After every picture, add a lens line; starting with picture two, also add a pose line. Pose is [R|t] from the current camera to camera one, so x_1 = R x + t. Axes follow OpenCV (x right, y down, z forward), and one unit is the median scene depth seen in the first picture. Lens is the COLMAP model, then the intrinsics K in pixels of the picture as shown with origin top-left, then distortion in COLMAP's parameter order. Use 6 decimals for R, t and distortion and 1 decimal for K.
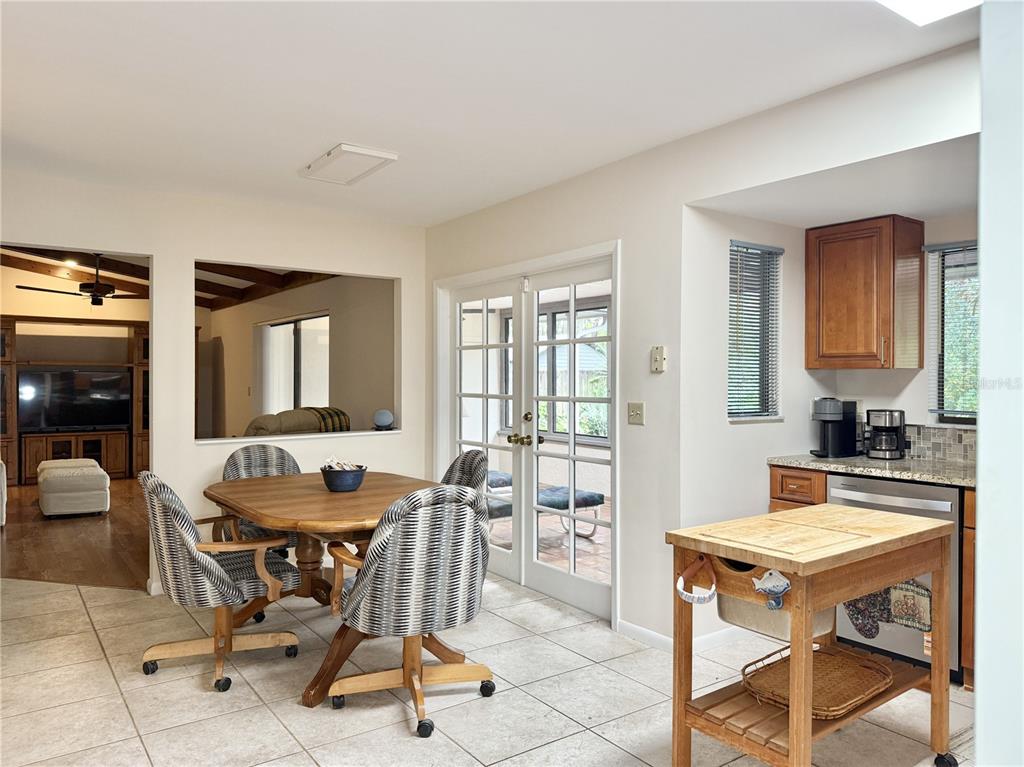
lens RADIAL K [[720.5, 0, 513.0], [0, 720.5, 376.7], [0, 0, 1]] dist [0.012156, -0.027437]
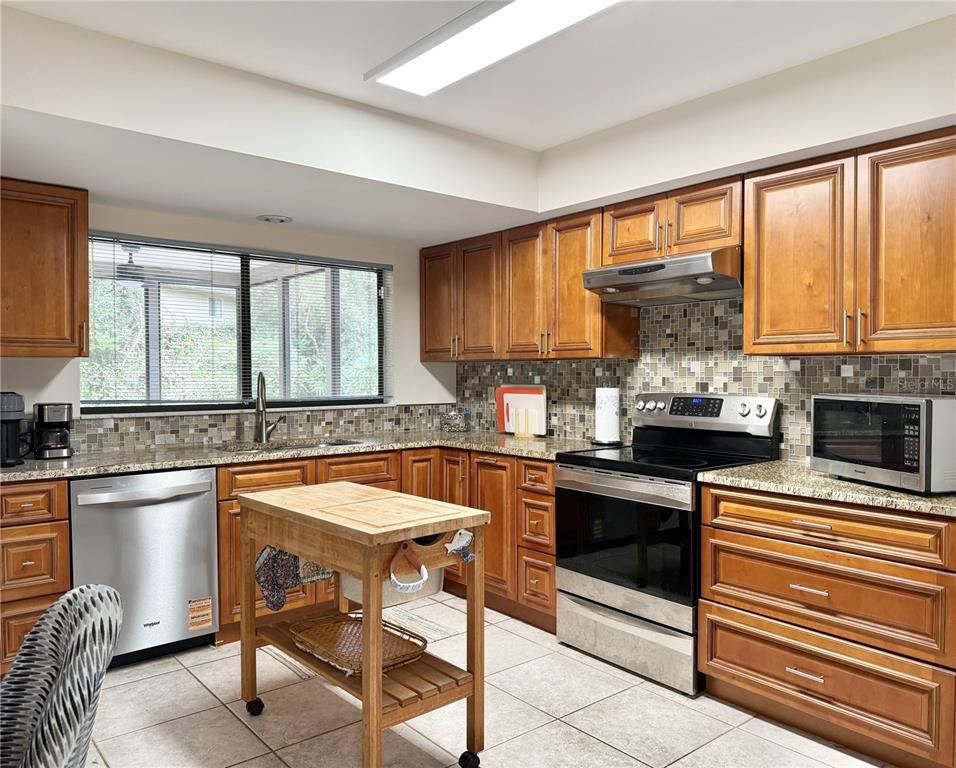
lens RADIAL K [[720.1, 0, 480.3], [0, 720.1, 380.7], [0, 0, 1]] dist [0.002409, -0.037609]
pose [[-0.078918, -0.015661, 0.996758, -0.418314], [0.002260, 0.999871, 0.015889, 0.005163], [-0.996879, 0.003507, -0.078872, 0.559197]]
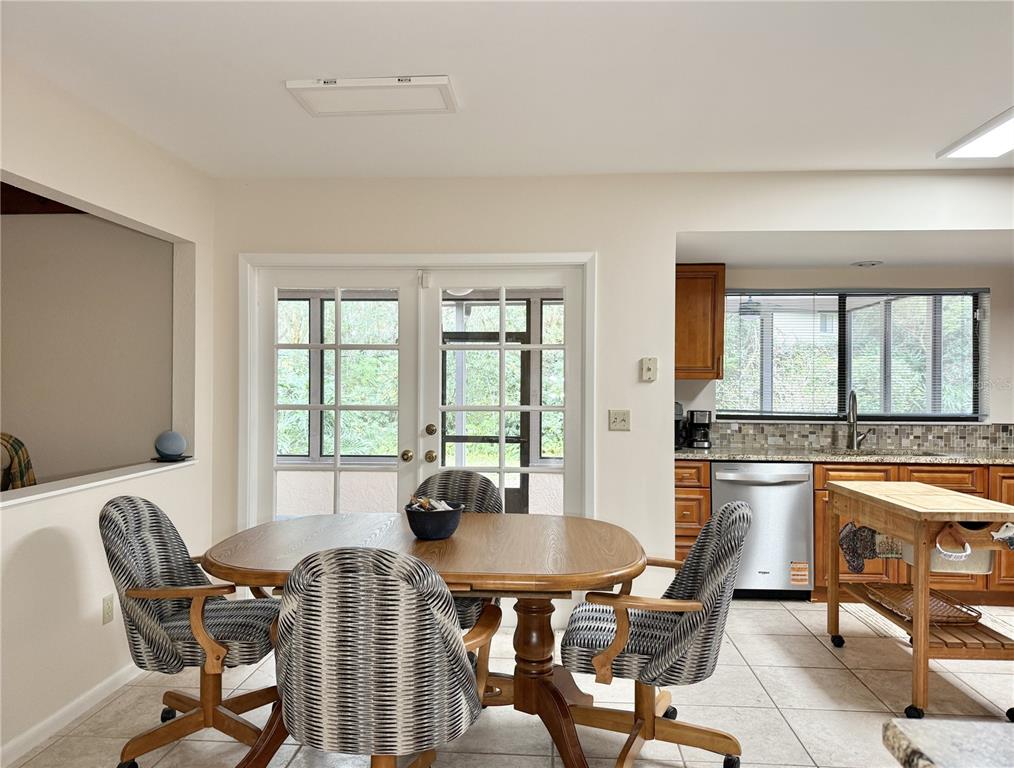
lens RADIAL K [[724.6, 0, 503.5], [0, 724.6, 374.2], [0, 0, 1]] dist [0.026467, -0.022553]
pose [[0.638606, 0.011727, 0.769445, -0.743365], [-0.006722, 0.999931, -0.009661, -0.004735], [-0.769505, 0.000998, 0.638641, 0.445246]]
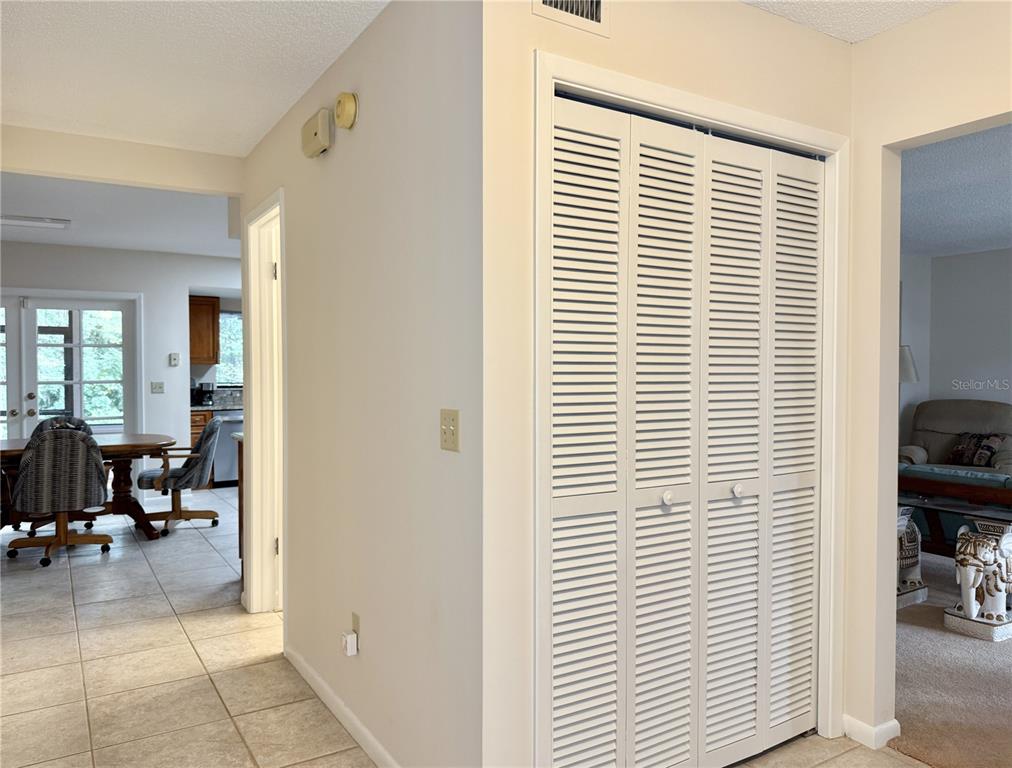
lens RADIAL K [[723.2, 0, 479.9], [0, 723.2, 391.2], [0, 0, 1]] dist [0.026467, -0.022553]
pose [[0.088515, -0.034710, 0.995470, -1.643723], [-0.000498, 0.999391, 0.034891, -0.006015], [-0.996075, -0.003584, 0.088444, -0.021357]]
